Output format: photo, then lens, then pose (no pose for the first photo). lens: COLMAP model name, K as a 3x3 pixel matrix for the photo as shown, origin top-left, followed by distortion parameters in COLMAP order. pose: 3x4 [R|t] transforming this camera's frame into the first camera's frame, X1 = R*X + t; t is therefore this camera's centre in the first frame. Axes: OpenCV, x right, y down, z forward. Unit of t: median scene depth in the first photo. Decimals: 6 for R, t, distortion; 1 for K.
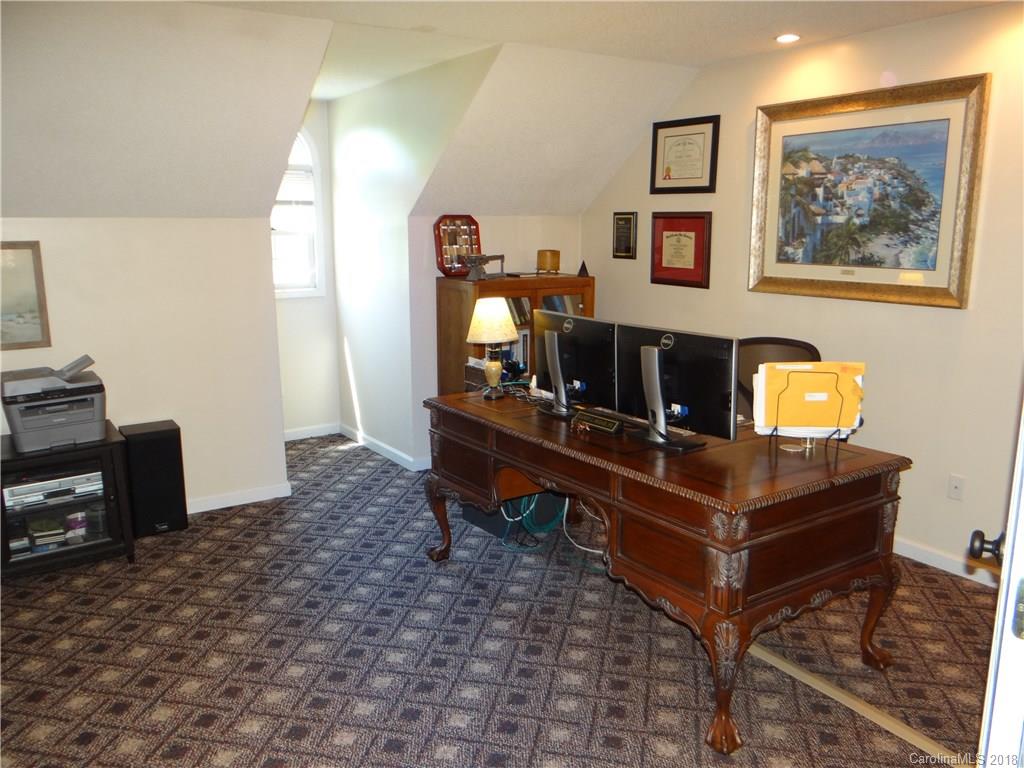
lens RADIAL K [[812.2, 0, 512.0], [0, 812.2, 384.0], [0, 0, 1]] dist [0.006305, 0.006621]
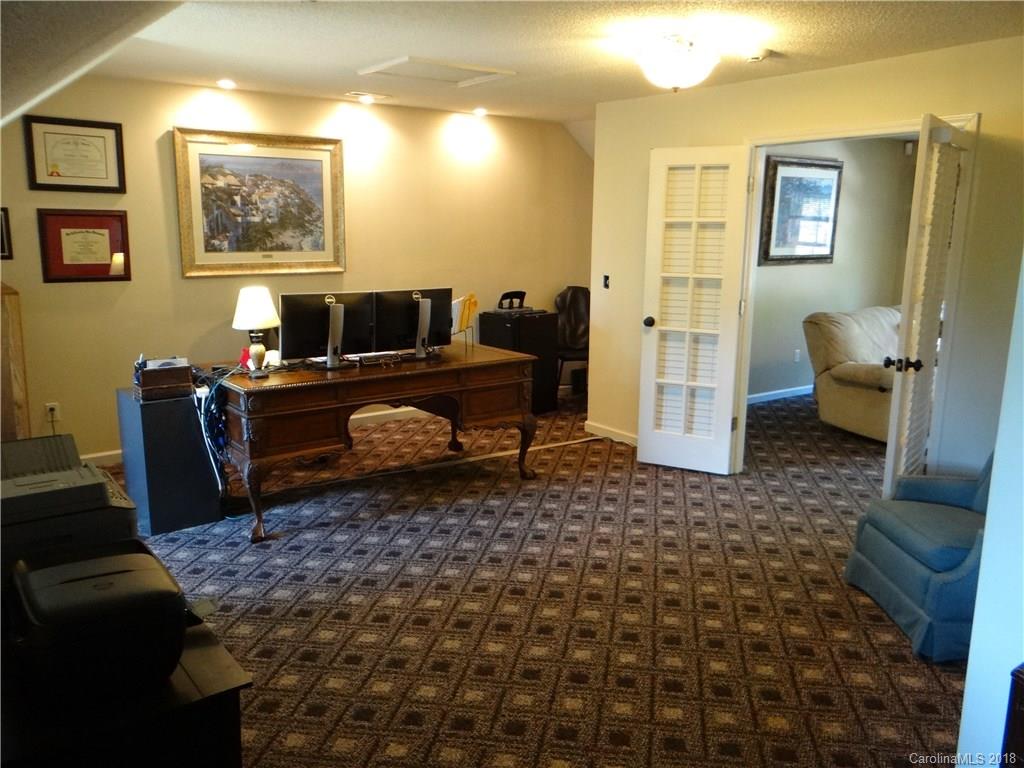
lens RADIAL K [[812.2, 0, 512.0], [0, 812.2, 384.0], [0, 0, 1]] dist [0.006305, 0.006621]
pose [[-0.028945, -0.193342, 0.980704, -1.048683], [0.188515, 0.962454, 0.195307, -0.117758], [-0.981644, 0.190530, 0.008590, 0.599427]]
